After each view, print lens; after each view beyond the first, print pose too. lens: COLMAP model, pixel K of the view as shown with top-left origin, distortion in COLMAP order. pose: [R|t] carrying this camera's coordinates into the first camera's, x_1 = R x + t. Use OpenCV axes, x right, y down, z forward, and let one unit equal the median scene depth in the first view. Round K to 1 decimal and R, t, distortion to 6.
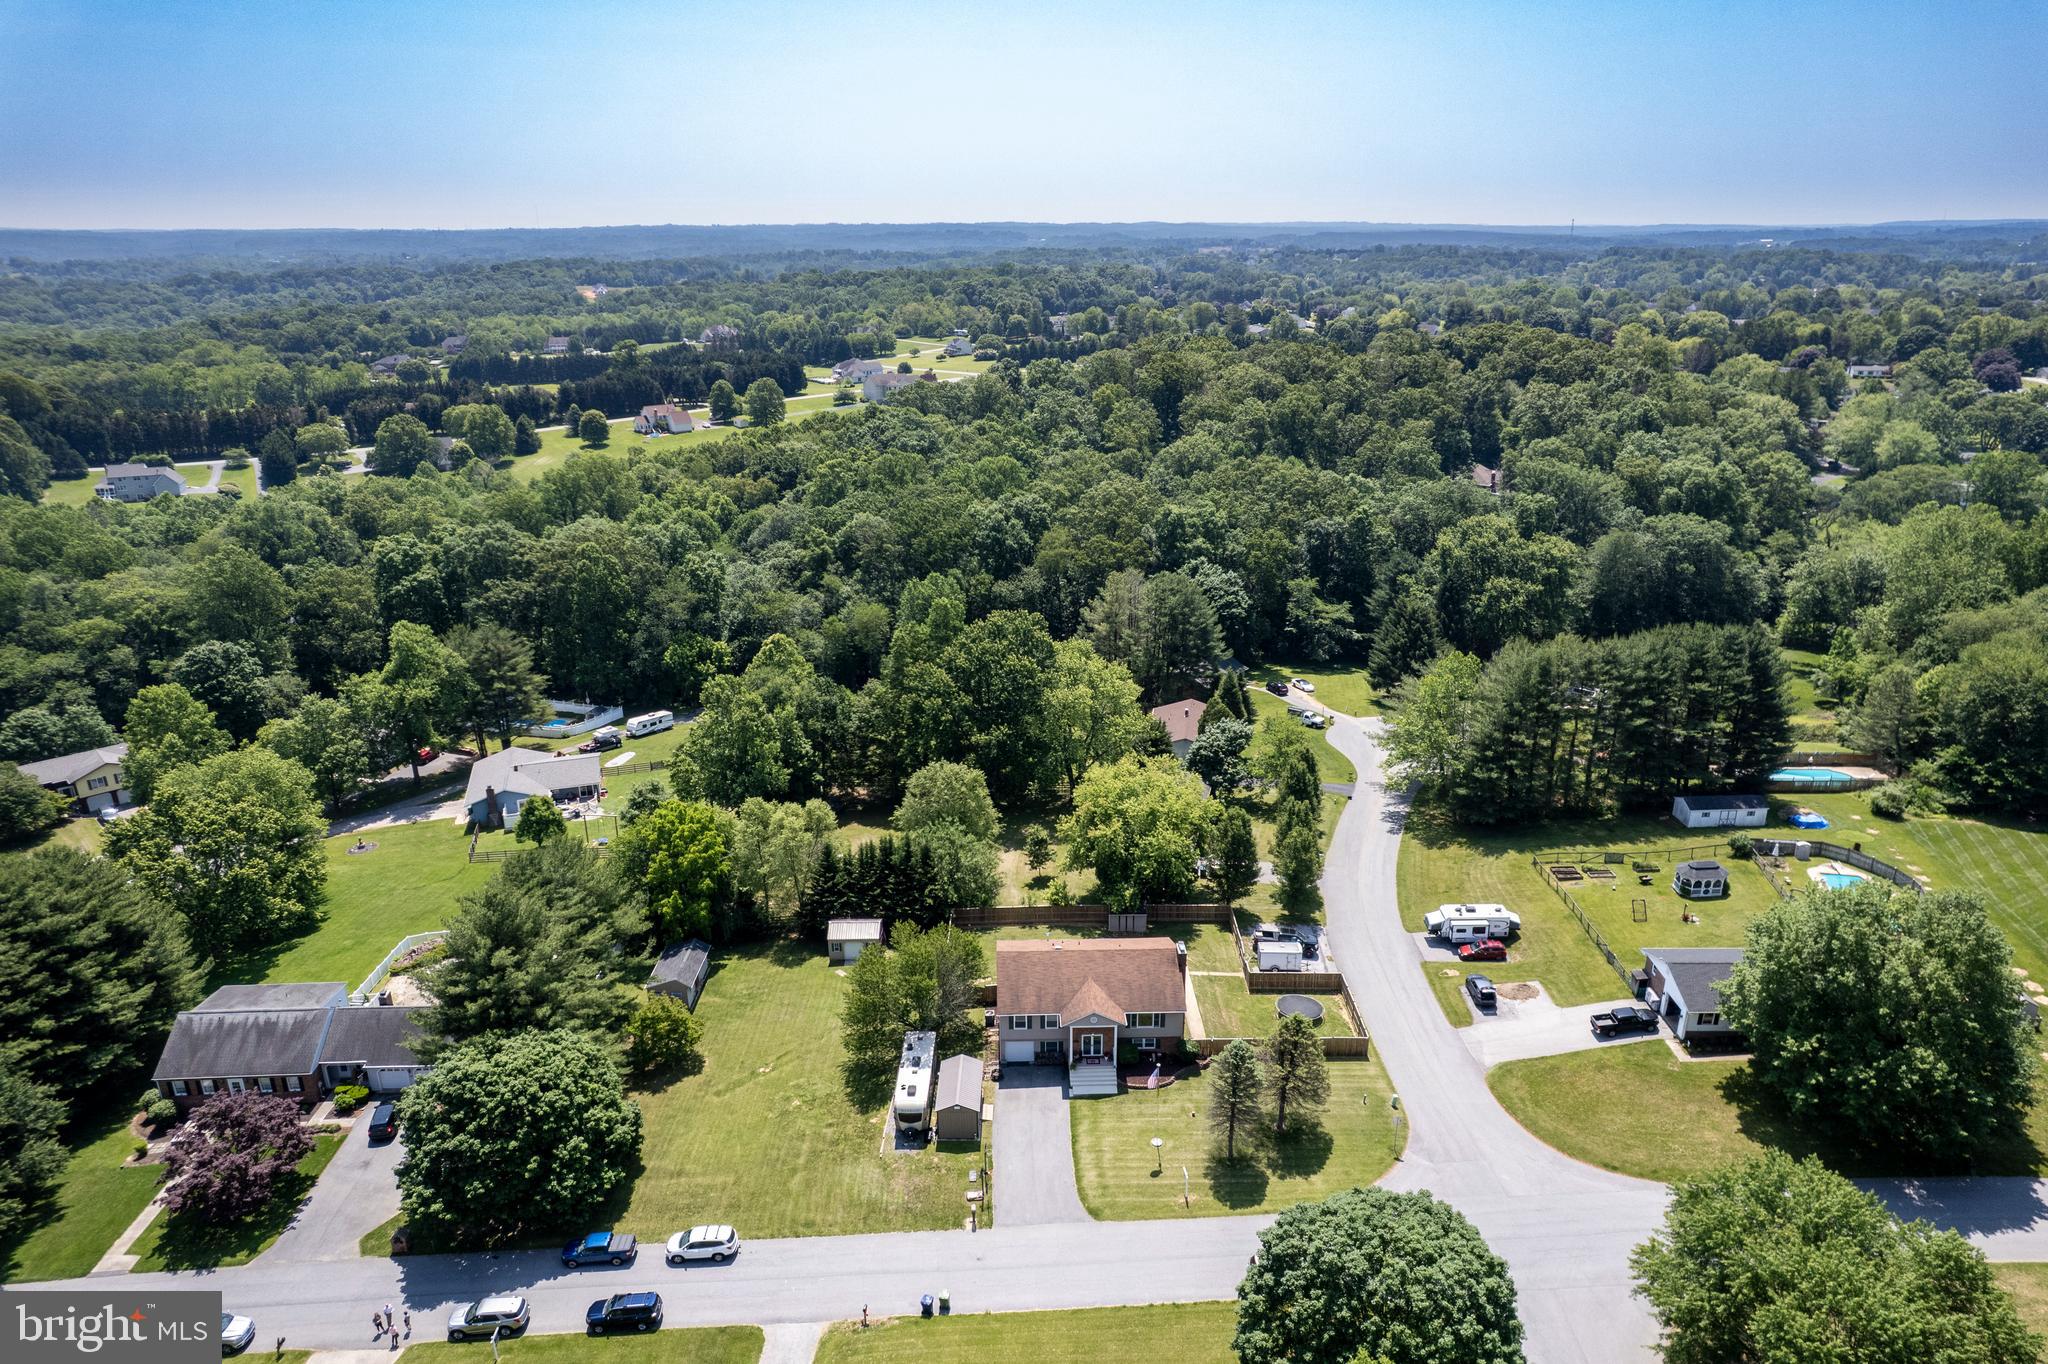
lens RADIAL K [[1306.0, 0, 1024.0], [0, 1306.0, 682.0], [0, 0, 1]] dist [-0.040478, 0.038762]
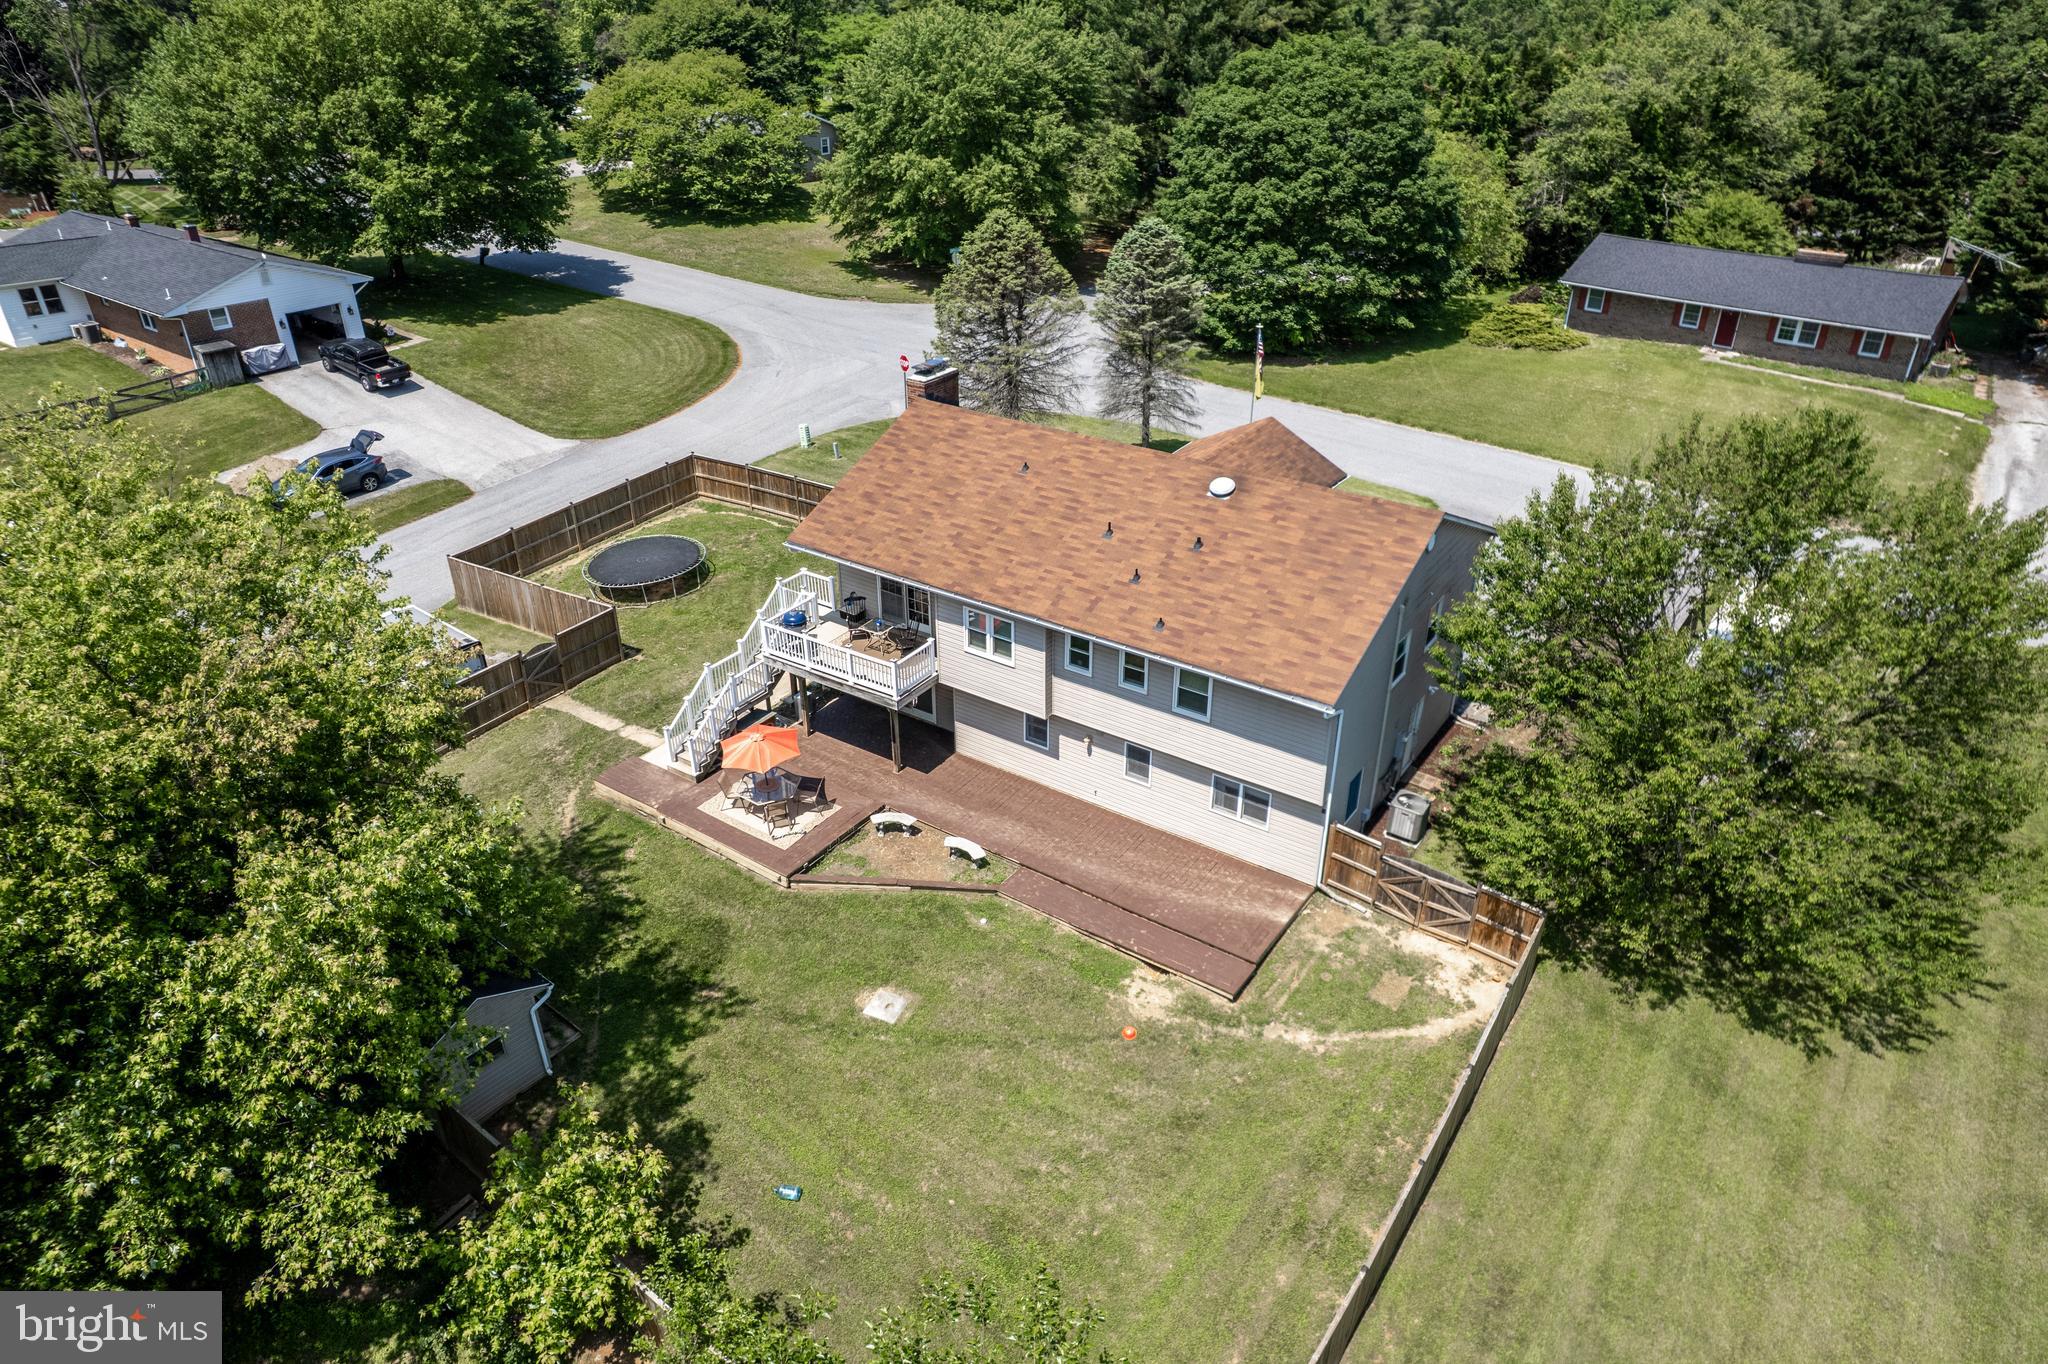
lens RADIAL K [[1311.9, 0, 1028.4], [0, 1311.9, 687.8], [0, 0, 1]] dist [-0.073508, 0.068805]
pose [[-0.812376, -0.278994, 0.512061, -0.102488], [0.204818, 0.685656, 0.698517, 0.026189], [-0.545980, 0.672338, -0.499867, 1.247051]]
